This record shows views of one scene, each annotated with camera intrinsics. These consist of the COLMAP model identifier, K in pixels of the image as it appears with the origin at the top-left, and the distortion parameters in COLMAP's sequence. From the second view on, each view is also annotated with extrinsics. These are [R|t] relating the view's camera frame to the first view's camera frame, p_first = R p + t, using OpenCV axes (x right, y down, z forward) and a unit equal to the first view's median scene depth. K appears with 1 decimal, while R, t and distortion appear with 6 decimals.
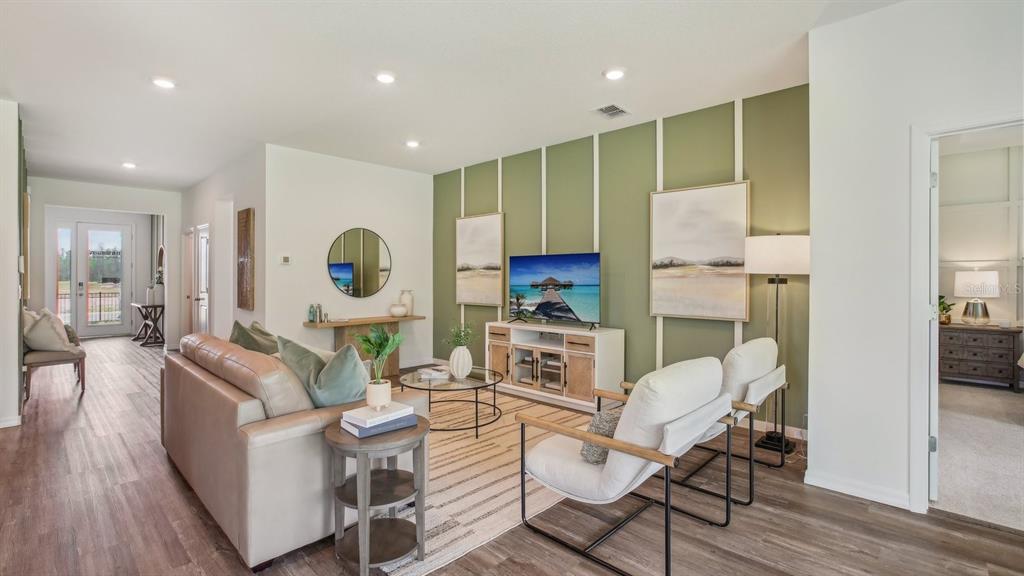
lens RADIAL K [[468.1, 0, 507.8], [0, 468.1, 273.1], [0, 0, 1]] dist [-0.036712, 0.010654]
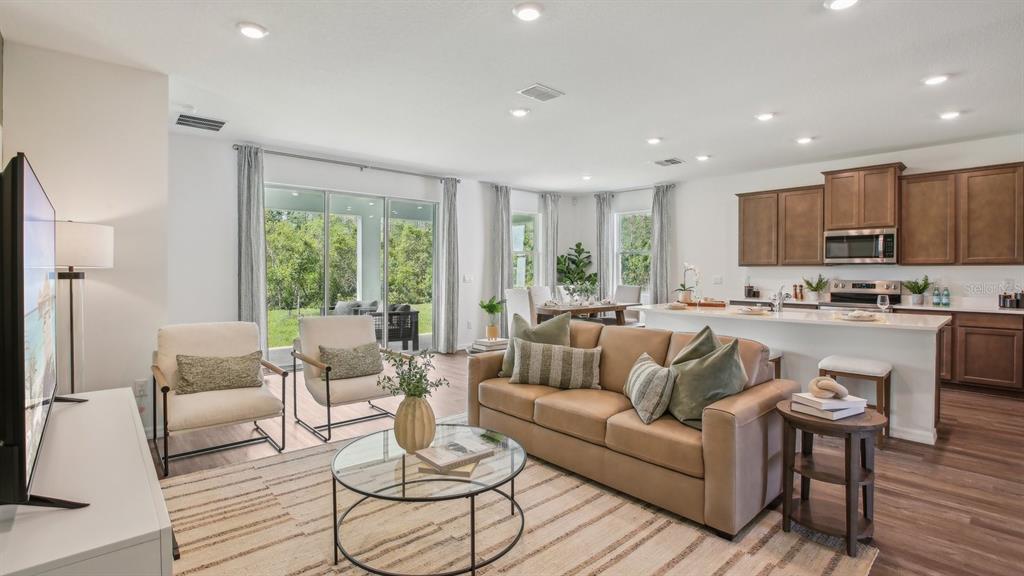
lens RADIAL K [[468.1, 0, 512.9], [0, 468.1, 278.5], [0, 0, 1]] dist [-0.036712, 0.010654]
pose [[-0.998629, -0.001559, 0.052314, -0.196629], [-0.001173, 0.999972, 0.007392, 0.009607], [-0.052324, 0.007320, -0.998603, 1.204430]]
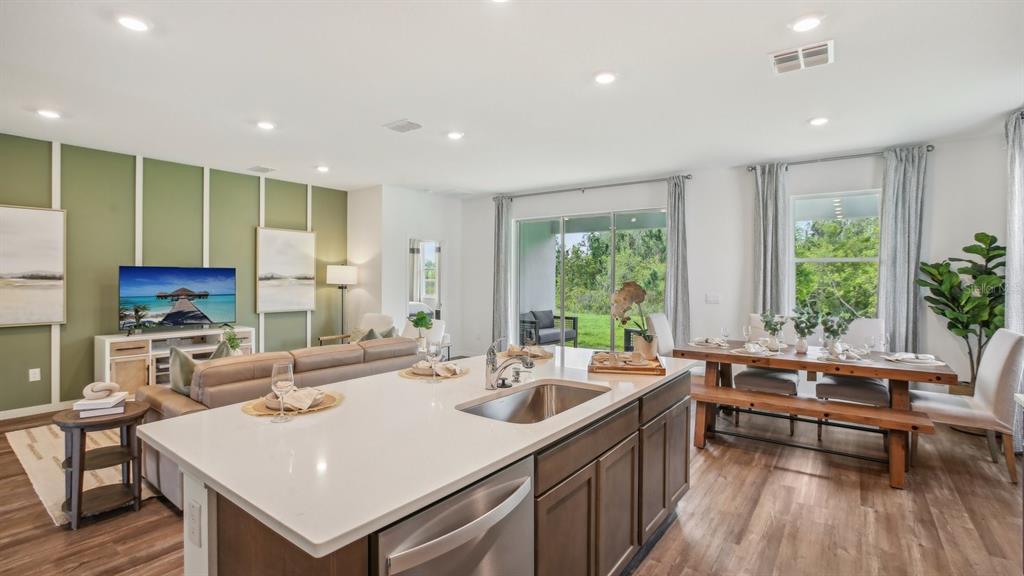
lens RADIAL K [[468.1, 0, 521.2], [0, 468.1, 275.3], [0, 0, 1]] dist [-0.036712, 0.010654]
pose [[-0.137780, 0.004741, 0.990452, -1.049697], [-0.010926, 0.999920, -0.006306, -0.022281], [-0.990403, -0.011690, -0.137717, 0.344114]]
